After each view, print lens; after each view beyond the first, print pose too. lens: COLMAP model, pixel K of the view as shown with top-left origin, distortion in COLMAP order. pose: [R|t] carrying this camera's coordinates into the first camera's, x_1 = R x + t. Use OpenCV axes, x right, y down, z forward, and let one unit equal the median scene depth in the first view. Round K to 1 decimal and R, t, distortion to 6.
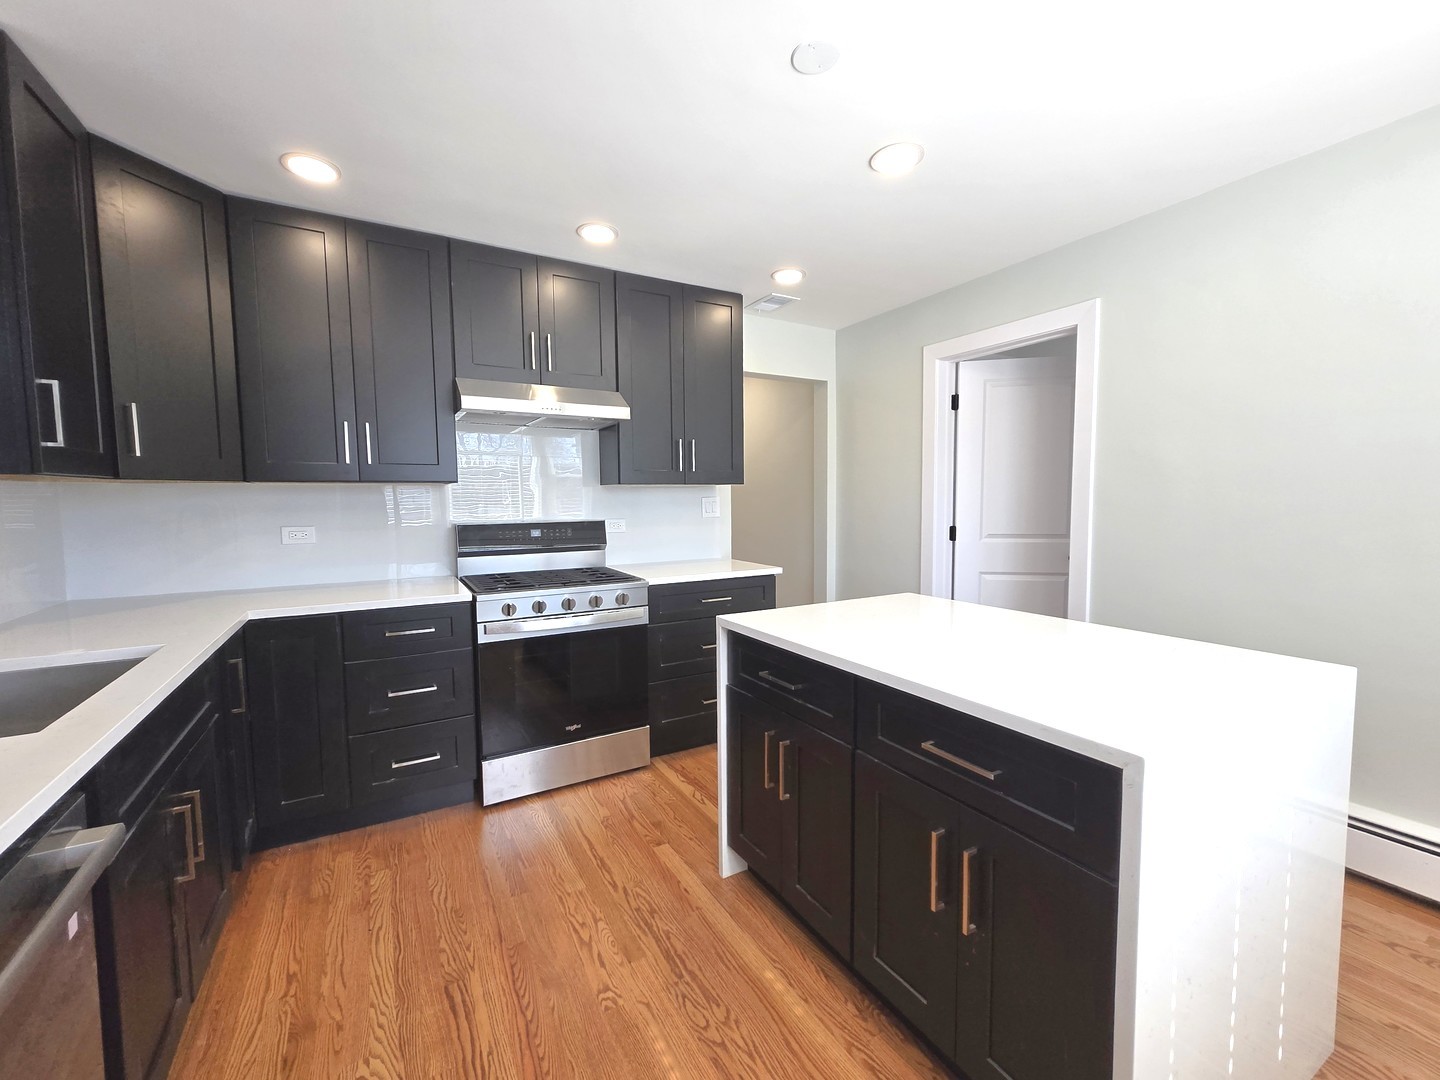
lens RADIAL K [[577.6, 0, 700.2], [0, 577.6, 541.1], [0, 0, 1]] dist [-0.000216, -0.000064]
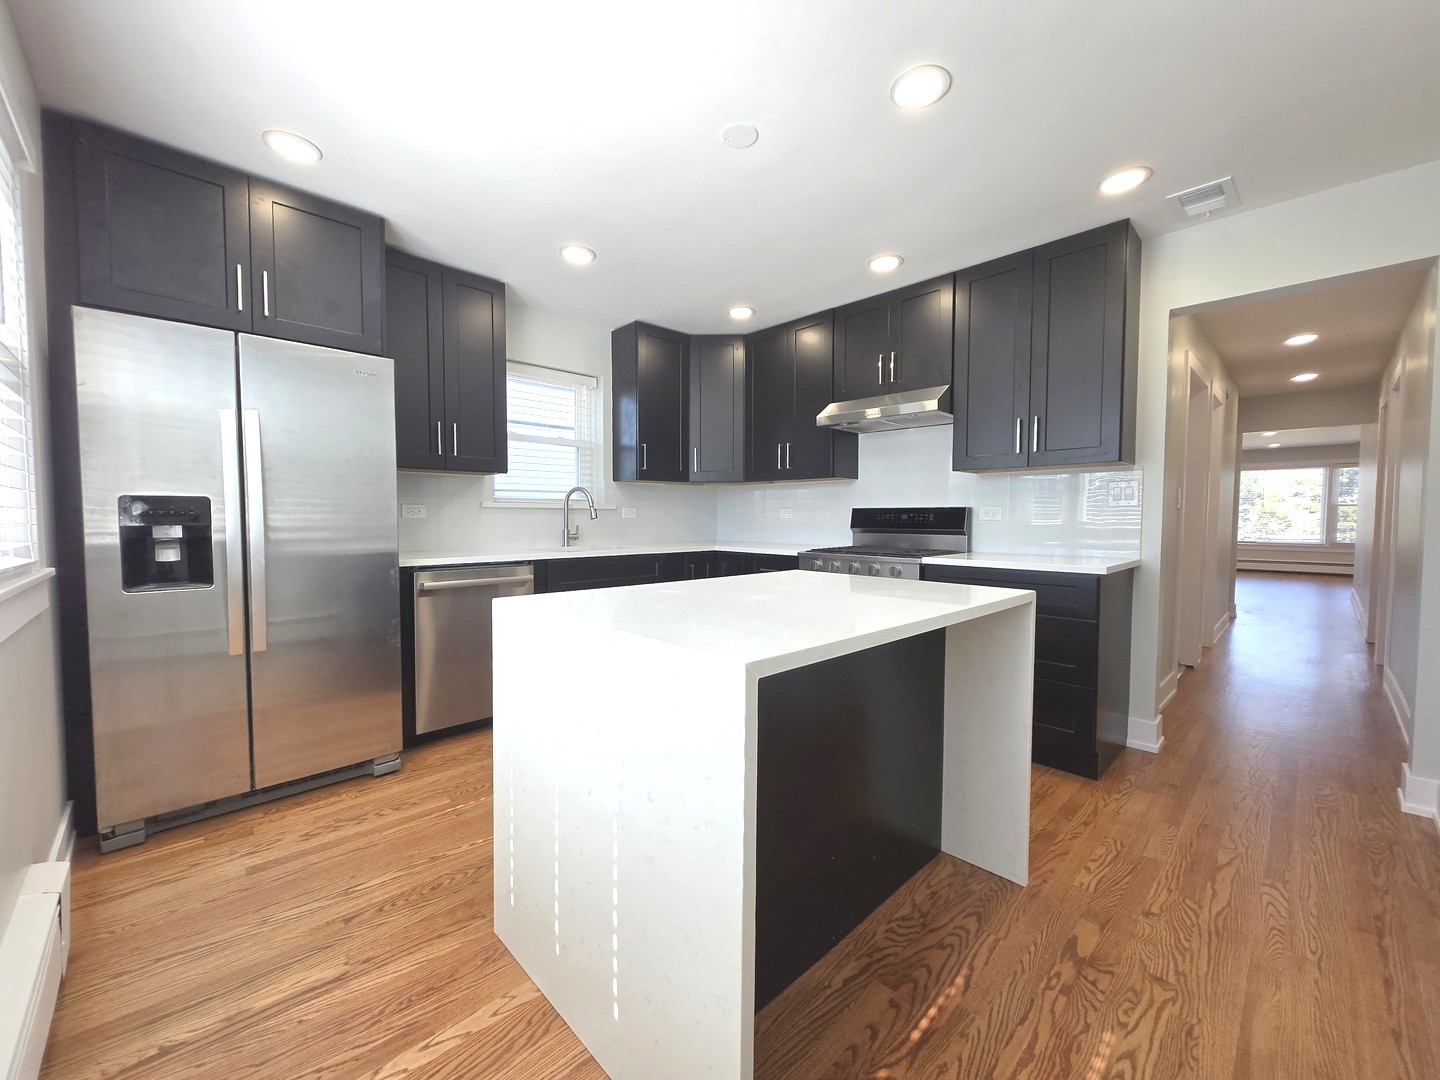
lens RADIAL K [[577.6, 0, 700.2], [0, 577.6, 541.1], [0, 0, 1]] dist [-0.000216, -0.000064]
pose [[0.241474, 0.053859, -0.968911, 0.803396], [-0.075682, 0.996463, 0.036529, 0.025630], [0.967451, 0.064508, 0.244696, 0.321869]]
